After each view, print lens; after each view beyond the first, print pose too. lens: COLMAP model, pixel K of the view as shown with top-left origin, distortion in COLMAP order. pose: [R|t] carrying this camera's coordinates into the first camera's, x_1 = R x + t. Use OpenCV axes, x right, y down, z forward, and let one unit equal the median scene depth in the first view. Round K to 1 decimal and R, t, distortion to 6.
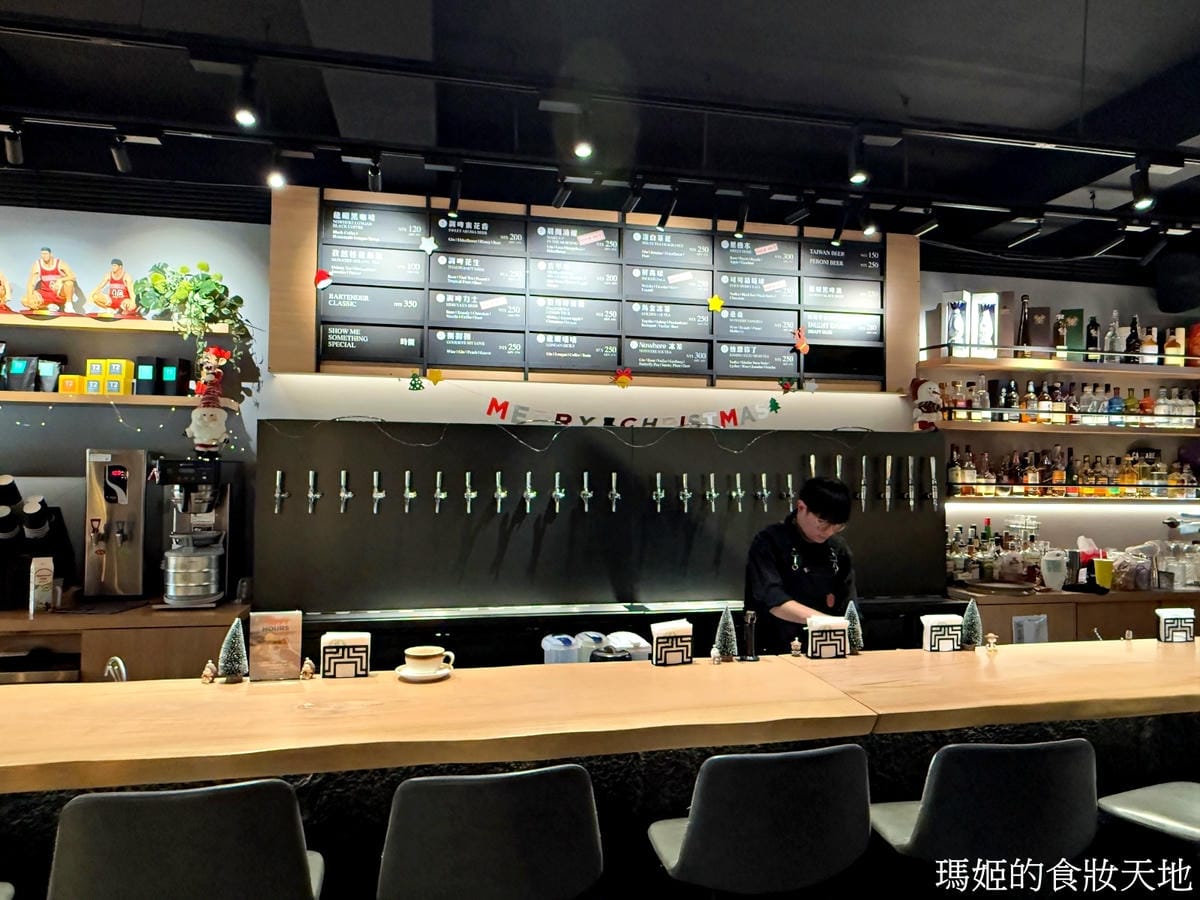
lens RADIAL K [[800.9, 0, 596.0], [0, 800.9, 439.3], [0, 0, 1]] dist [0.008134, 0.001503]
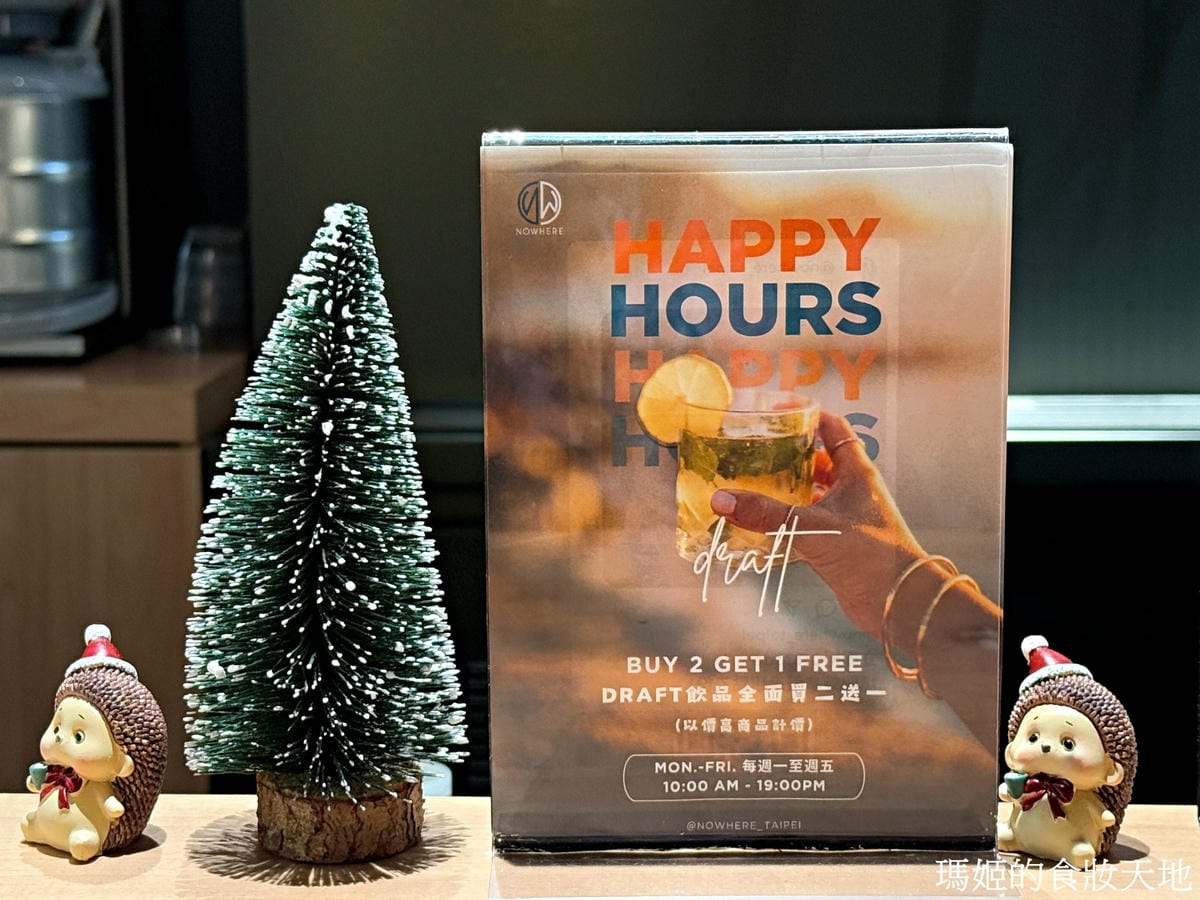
lens RADIAL K [[2396.1, 0, 600.4], [0, 2396.1, 448.0], [0, 0, 1]] dist [0.058164, 0.000000]
pose [[0.976176, 0.018407, -0.216197, -0.163175], [0.022131, 0.982752, 0.183600, 0.092158], [0.215847, -0.184011, 0.958932, 0.335886]]
